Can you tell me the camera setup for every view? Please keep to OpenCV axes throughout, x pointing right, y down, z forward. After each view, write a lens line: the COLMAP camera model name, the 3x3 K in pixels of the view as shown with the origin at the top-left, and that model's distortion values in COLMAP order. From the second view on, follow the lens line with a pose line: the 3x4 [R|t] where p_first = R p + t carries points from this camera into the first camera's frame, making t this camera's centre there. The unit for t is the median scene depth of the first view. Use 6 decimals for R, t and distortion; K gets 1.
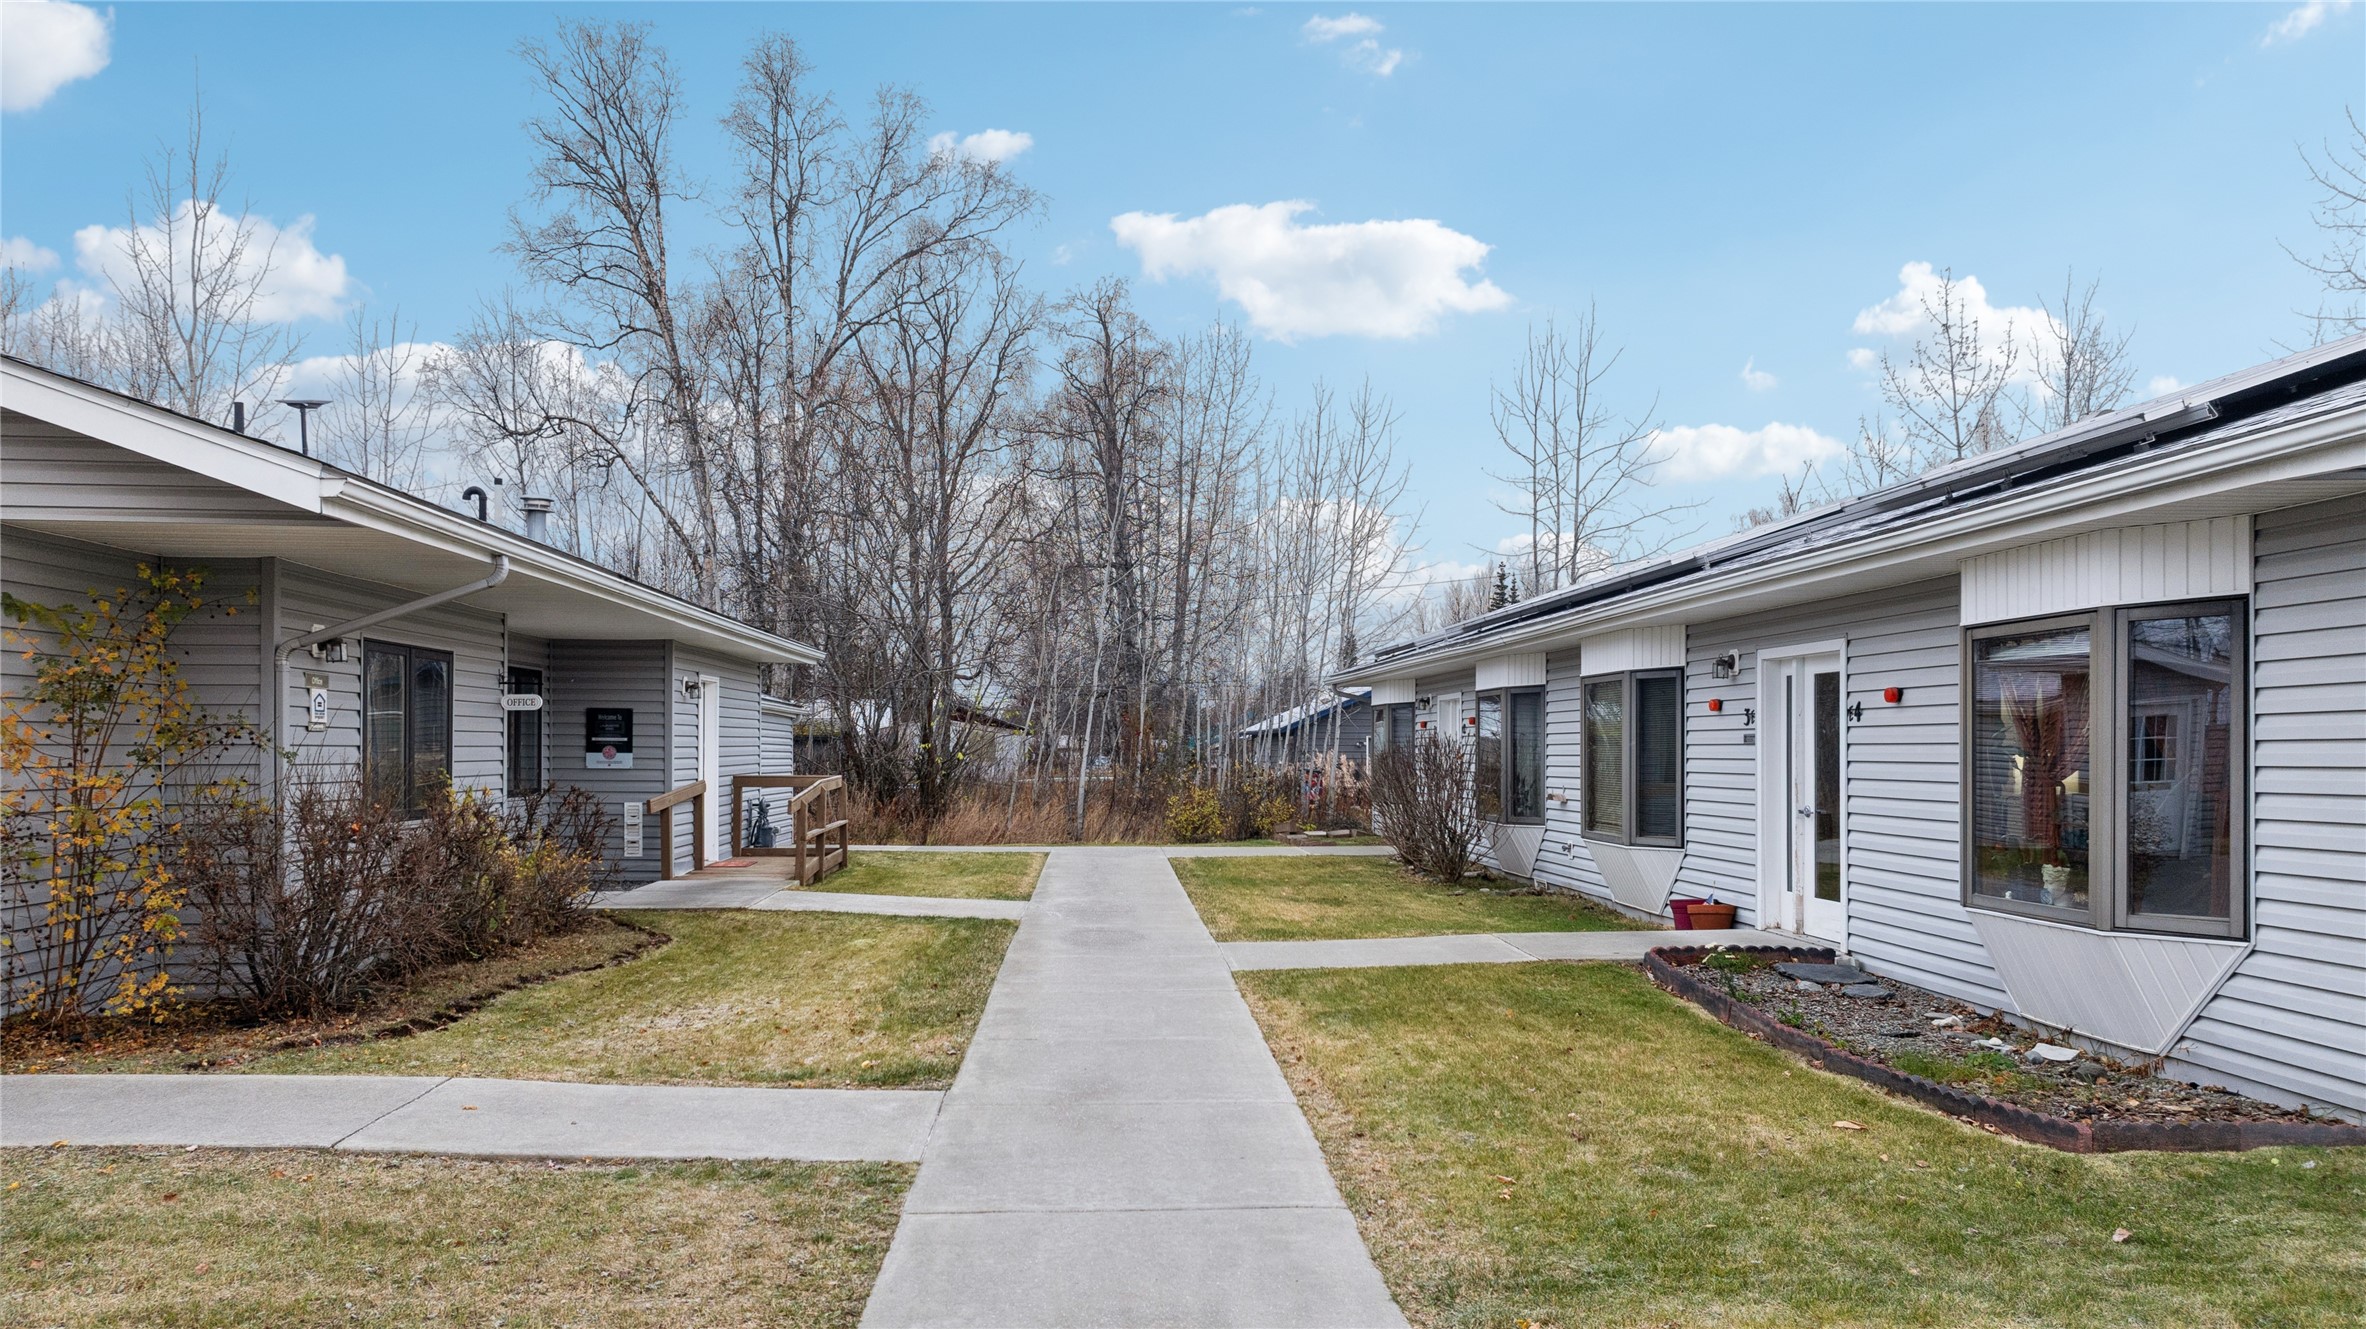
lens RADIAL K [[1697.8, 0, 1186.0], [0, 1697.8, 732.9], [0, 0, 1]] dist [-0.004110, -0.001723]
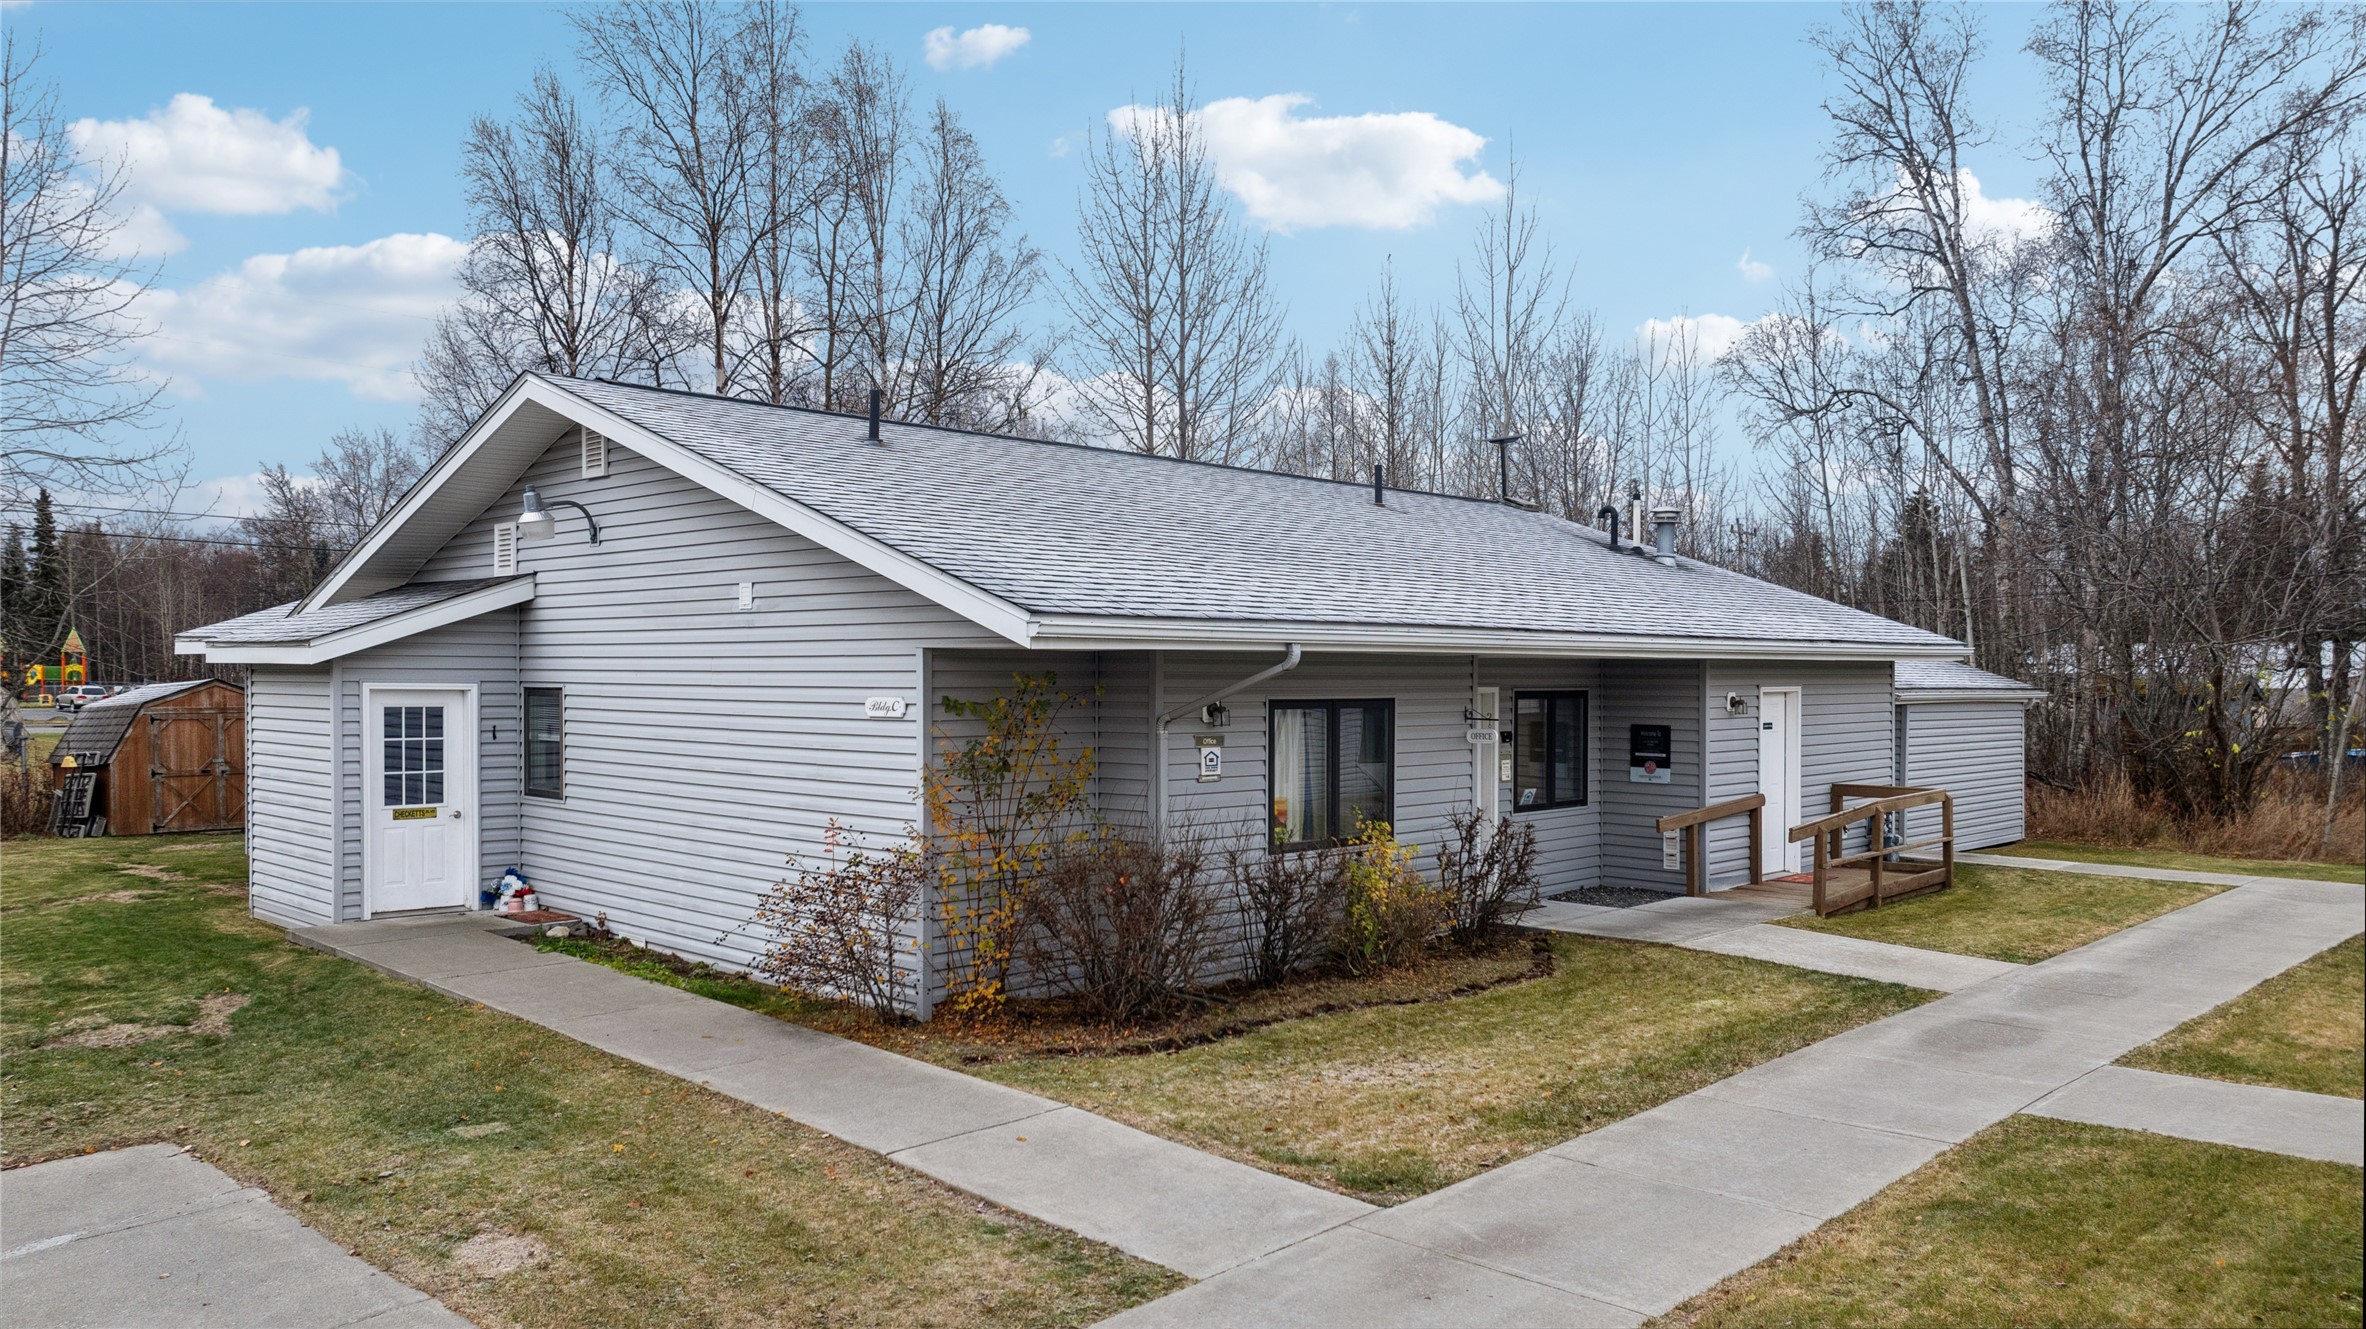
lens RADIAL K [[1661.9, 0, 1183.0], [0, 1661.9, 664.5], [0, 0, 1]] dist [-0.004774, -0.000069]
pose [[0.670825, -0.008068, -0.741572, 0.225032], [0.006680, 0.999966, -0.004836, -0.048663], [0.741586, -0.001709, 0.670856, 0.102401]]
